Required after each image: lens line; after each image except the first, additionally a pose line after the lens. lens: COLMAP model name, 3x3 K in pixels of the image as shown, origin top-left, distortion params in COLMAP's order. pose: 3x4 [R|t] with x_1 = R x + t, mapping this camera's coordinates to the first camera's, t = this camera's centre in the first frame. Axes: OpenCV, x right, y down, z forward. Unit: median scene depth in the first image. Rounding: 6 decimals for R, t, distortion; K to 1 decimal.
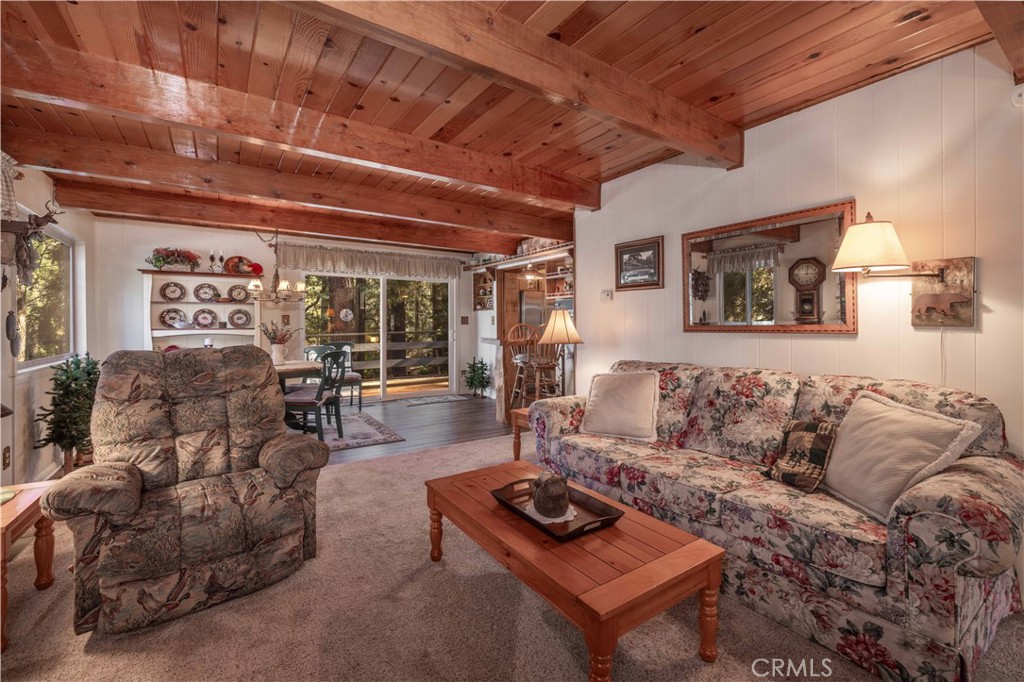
lens RADIAL K [[432.8, 0, 507.4], [0, 432.8, 324.3], [0, 0, 1]] dist [-0.000828, -0.000153]
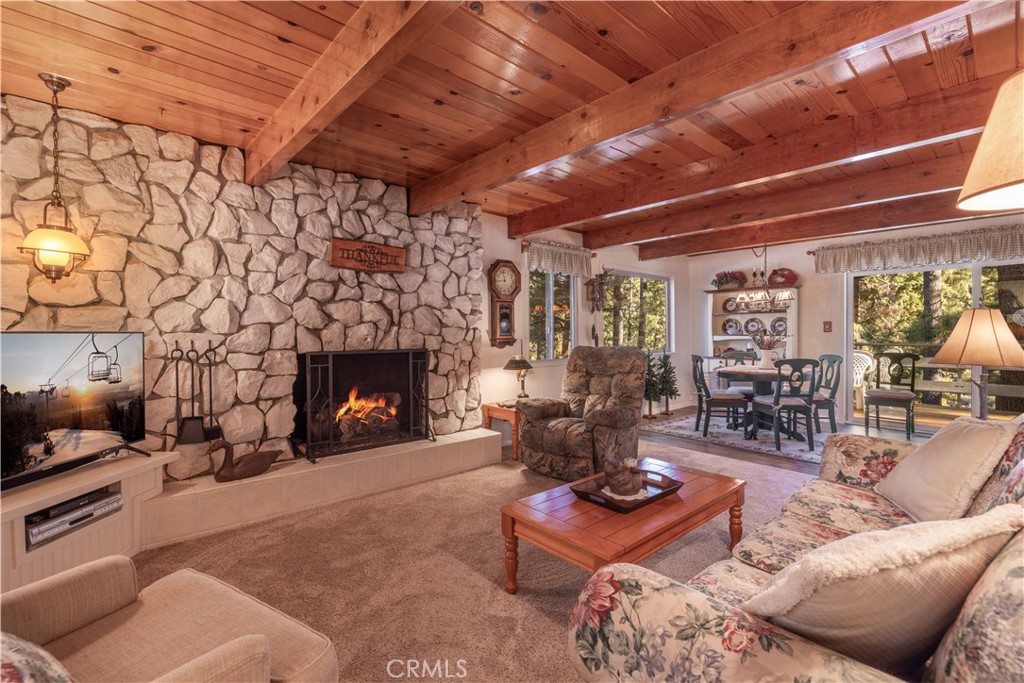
lens RADIAL K [[447.8, 0, 507.4], [0, 447.8, 335.3], [0, 0, 1]] dist [0.000417, -0.000011]
pose [[0.136130, 0.011482, -0.990624, 0.520977], [0.000233, 0.999932, 0.011622, -0.003538], [0.990691, -0.001813, 0.136118, 0.214453]]
